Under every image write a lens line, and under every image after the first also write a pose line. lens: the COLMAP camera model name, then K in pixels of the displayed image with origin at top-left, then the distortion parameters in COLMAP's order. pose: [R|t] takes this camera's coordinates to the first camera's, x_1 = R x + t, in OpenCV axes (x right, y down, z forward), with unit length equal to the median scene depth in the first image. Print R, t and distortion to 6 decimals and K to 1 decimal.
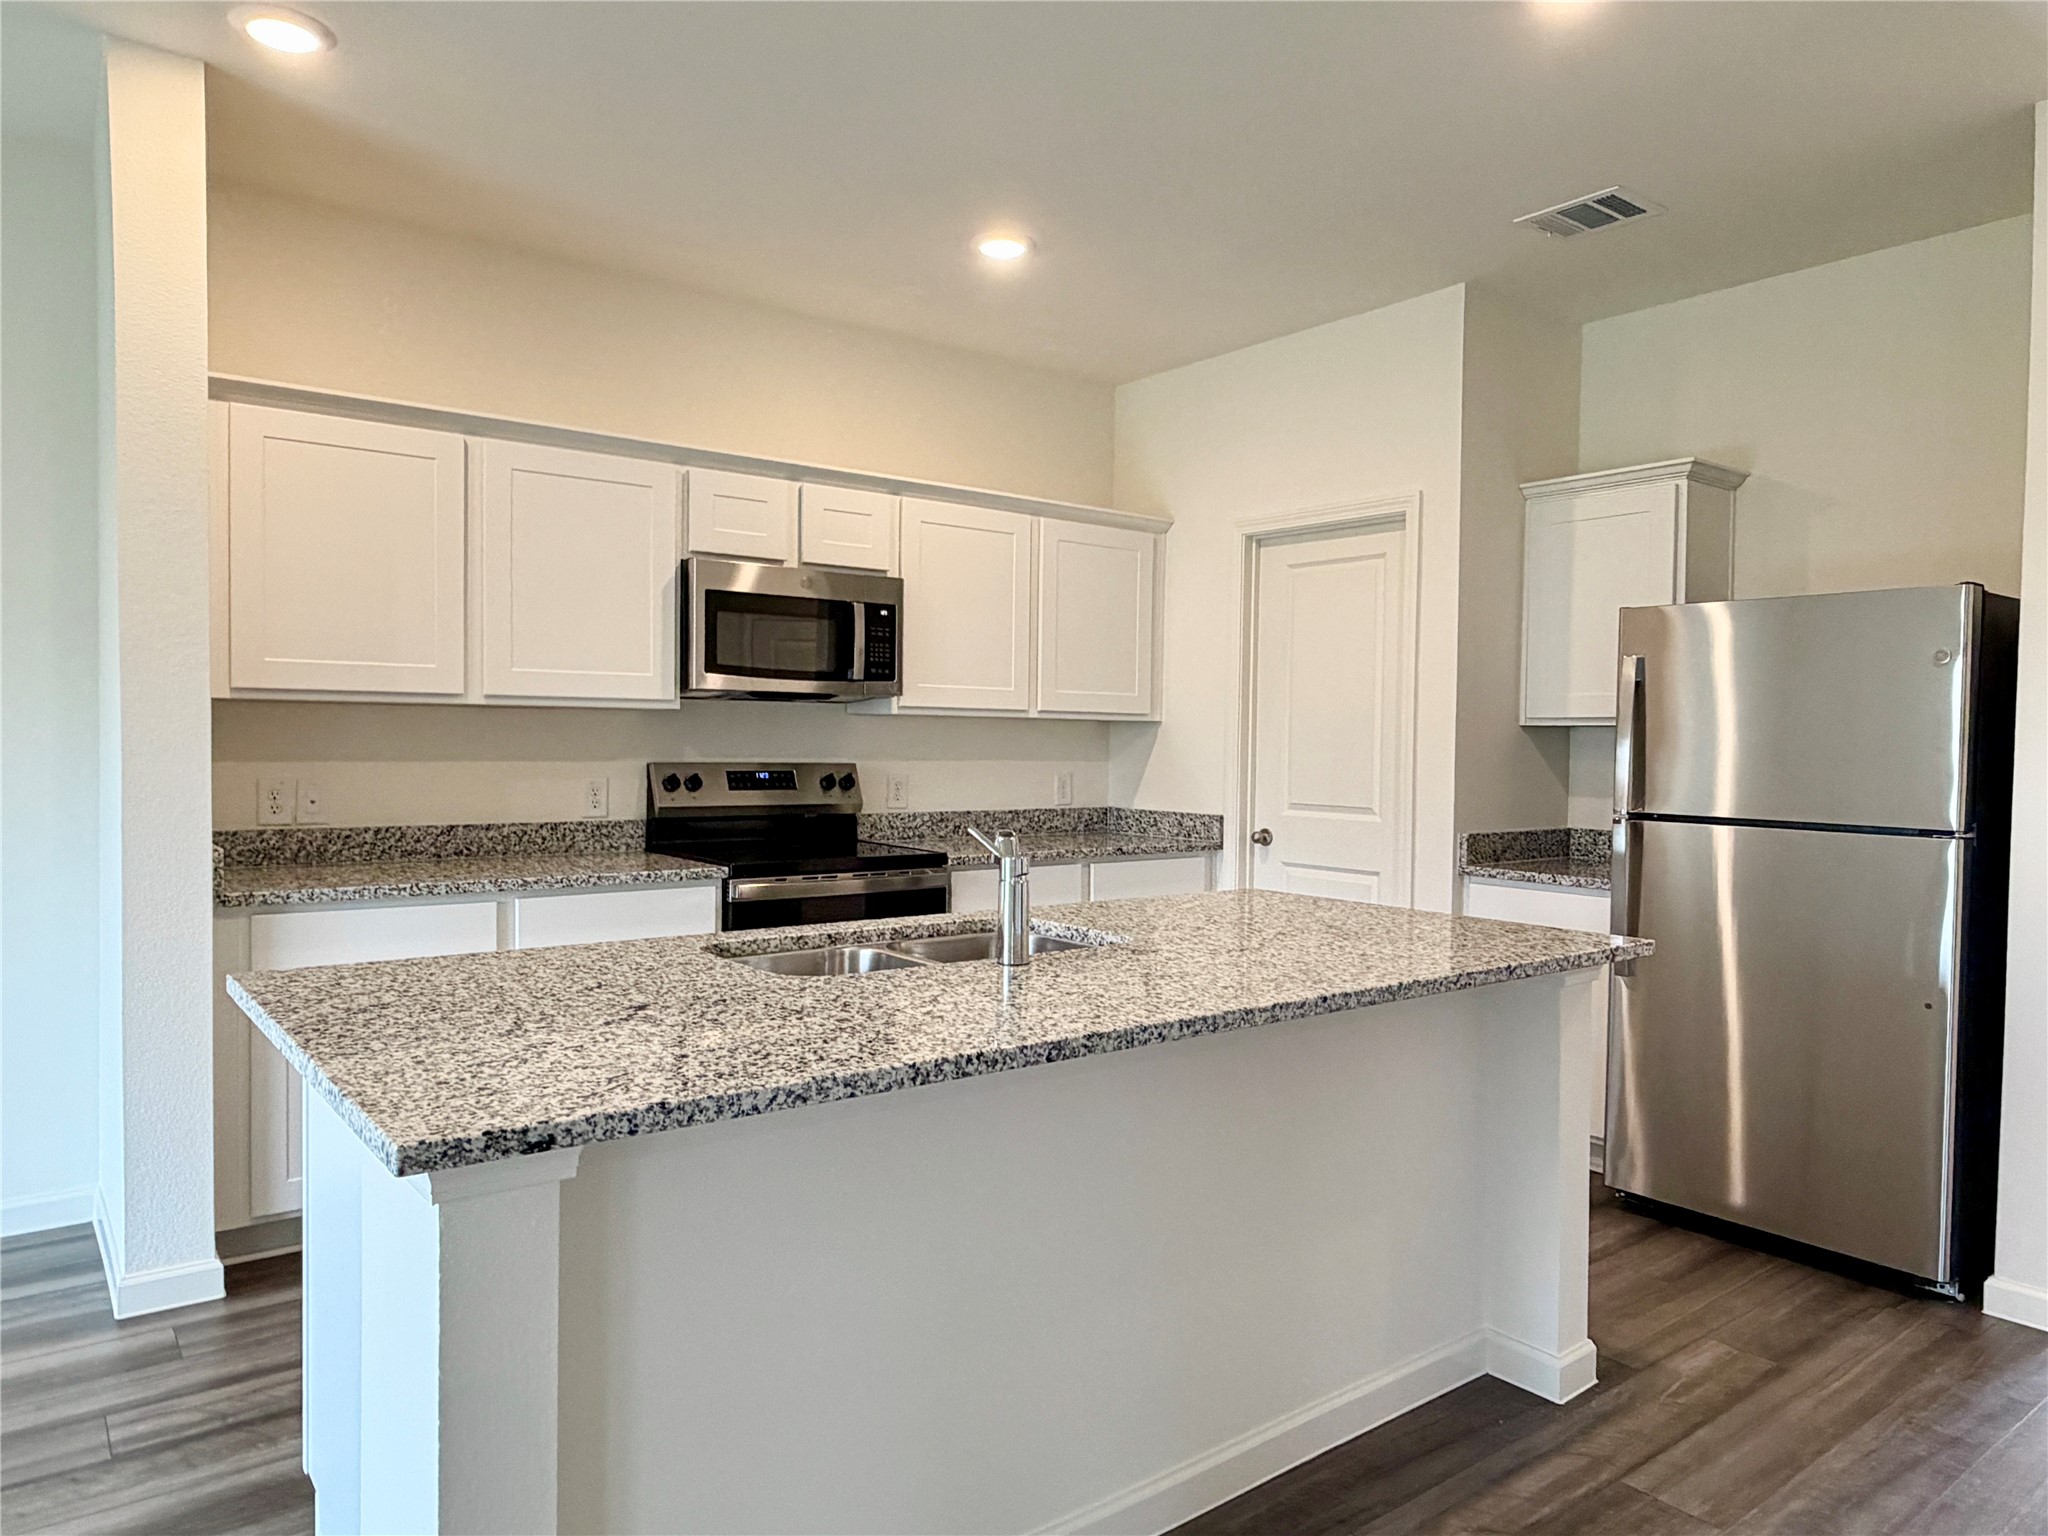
lens RADIAL K [[1329.6, 0, 1024.0], [0, 1329.6, 768.0], [0, 0, 1]] dist [0.004922, -0.000479]
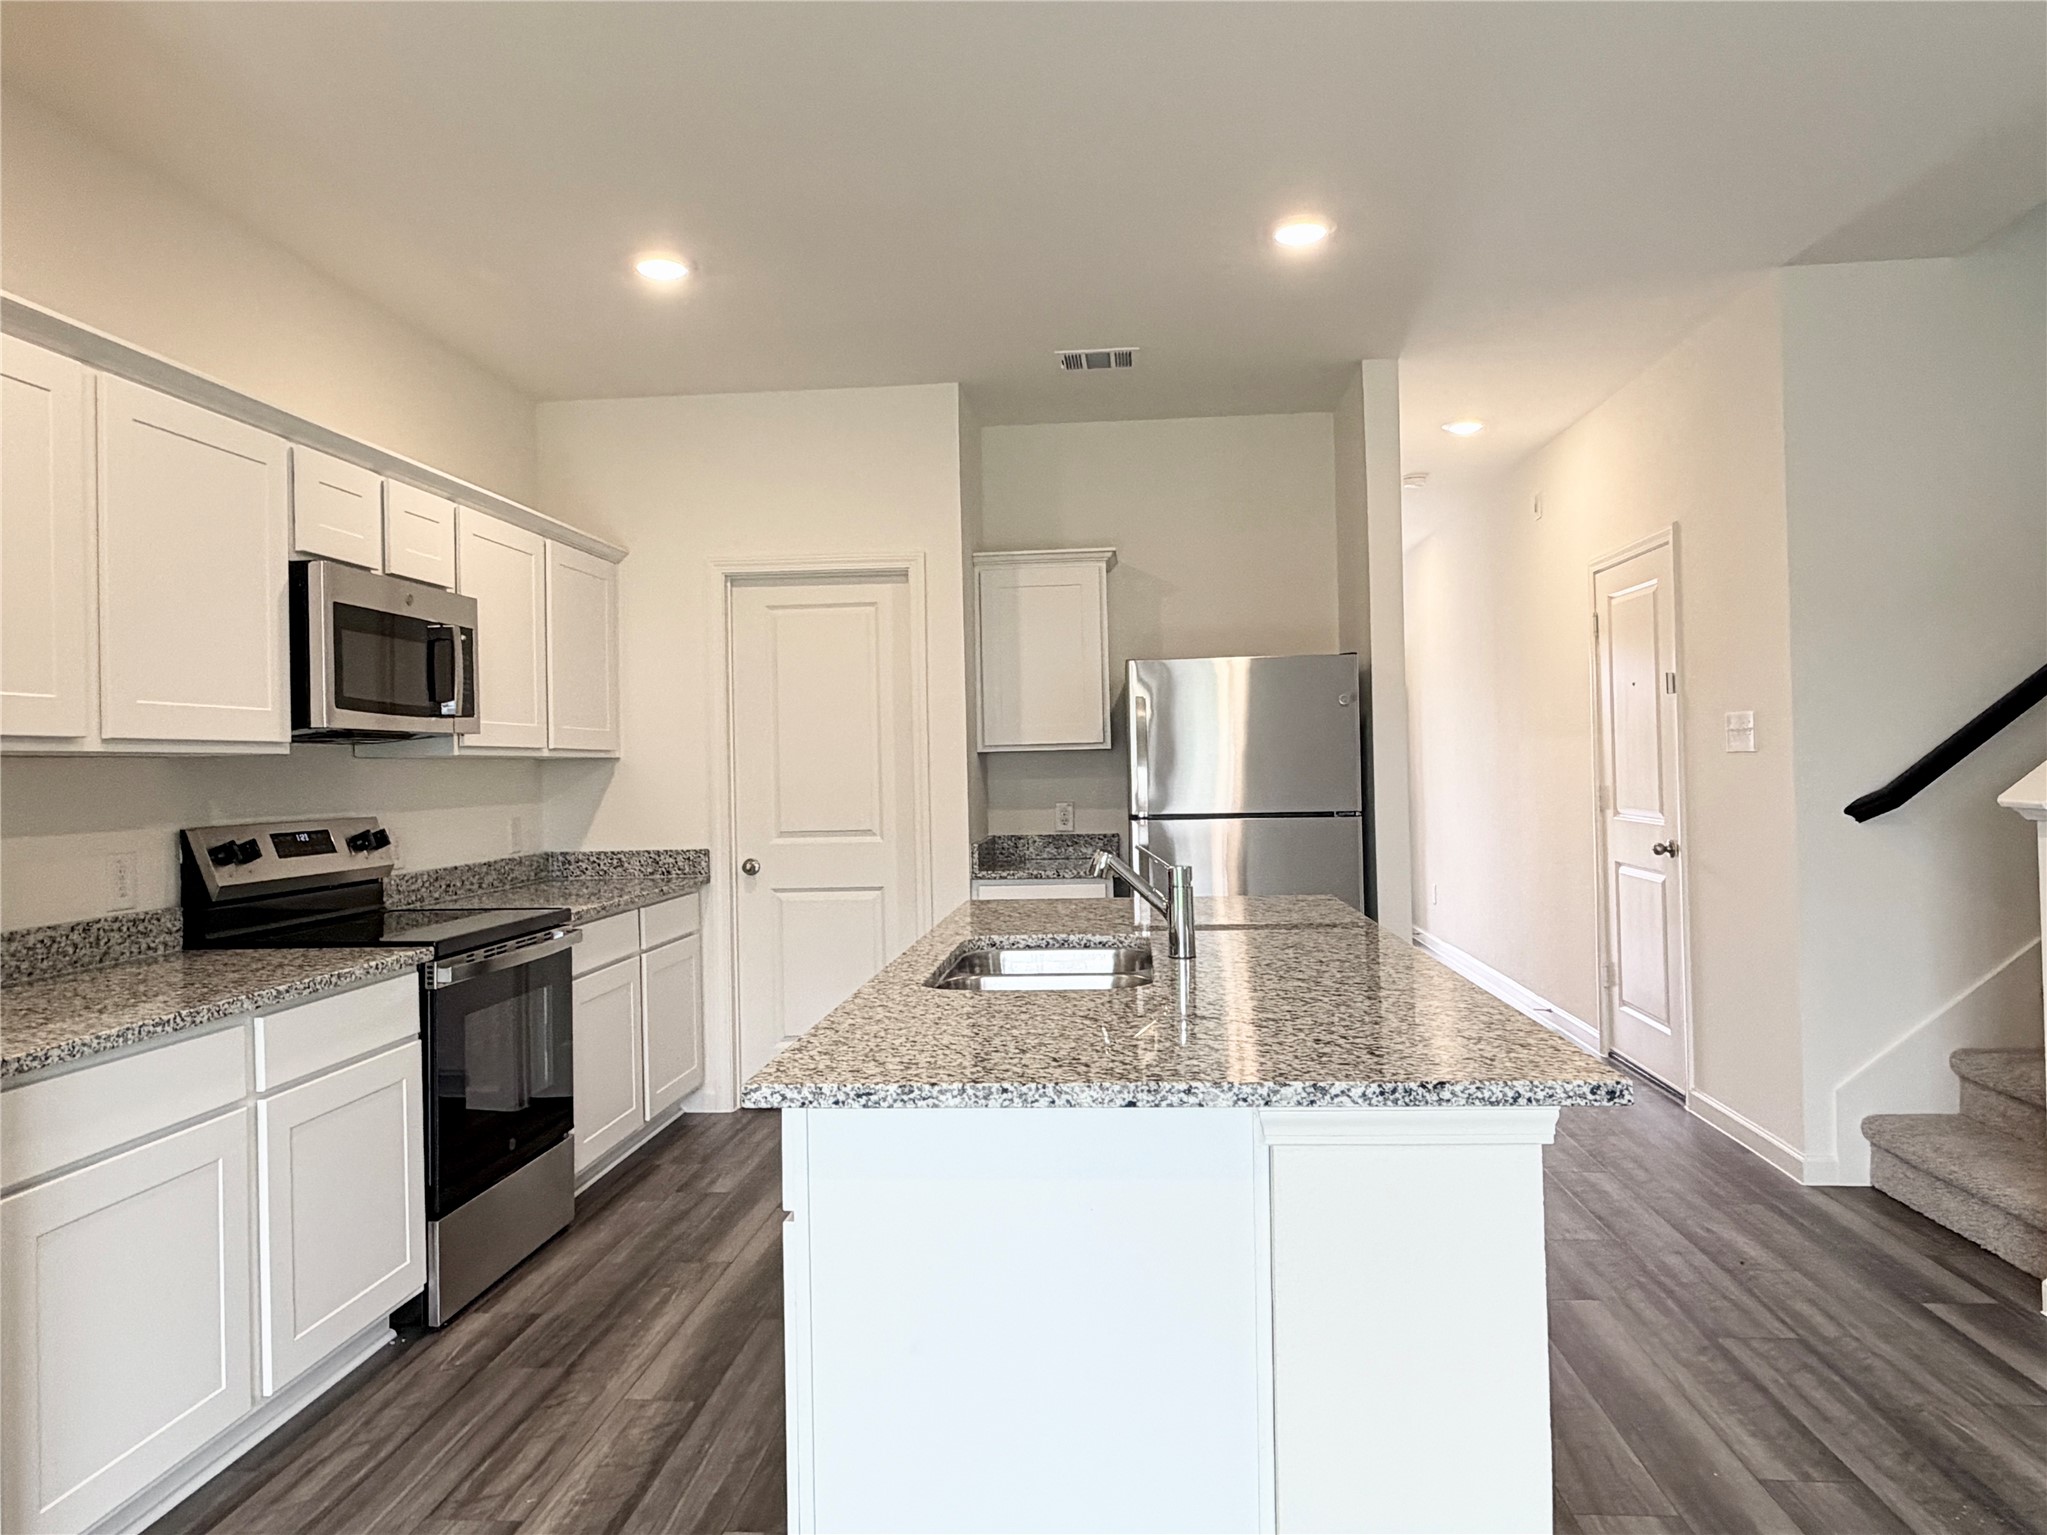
lens RADIAL K [[1351.1, 0, 1027.8], [0, 1351.1, 748.8], [0, 0, 1]] dist [0.000505, -0.001045]
pose [[0.675838, -0.019839, 0.736783, -0.518622], [0.049001, 0.998635, -0.018058, -0.011794], [-0.735420, 0.048307, 0.675888, 0.150471]]
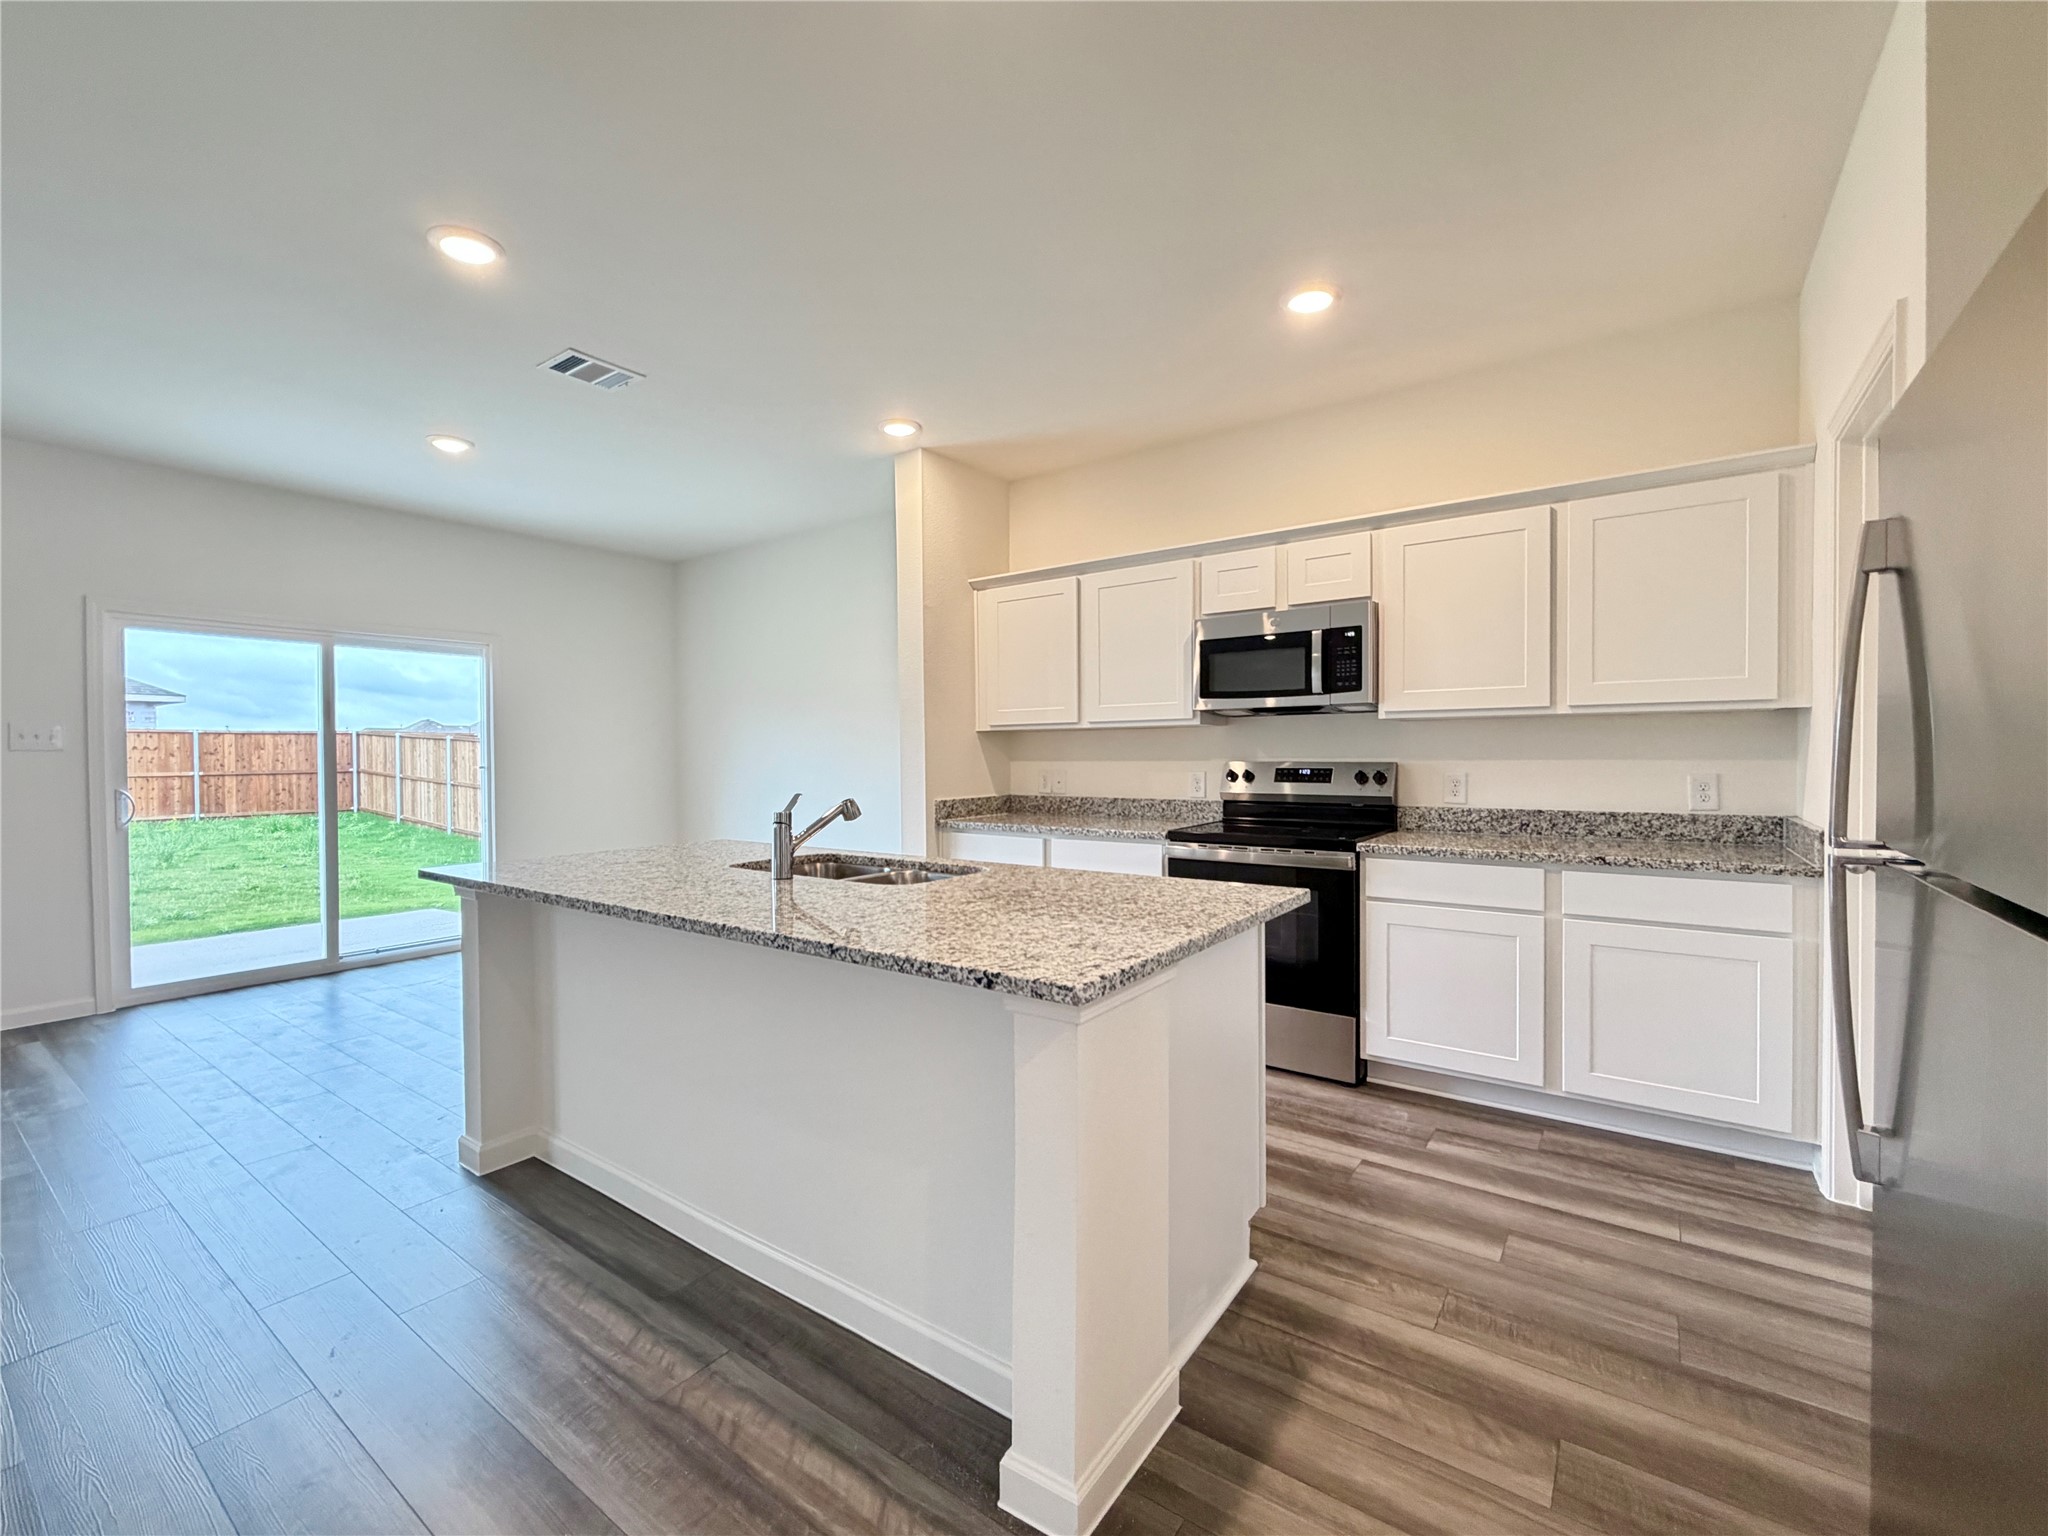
lens RADIAL K [[870.2, 0, 1024.0], [0, 870.2, 768.0], [0, 0, 1]] dist [0.000739, -0.000138]
pose [[0.283251, -0.000242, -0.959046, 0.569337], [-0.010687, 0.999937, -0.003409, 0.008267], [0.958986, 0.011215, 0.283230, 0.519576]]
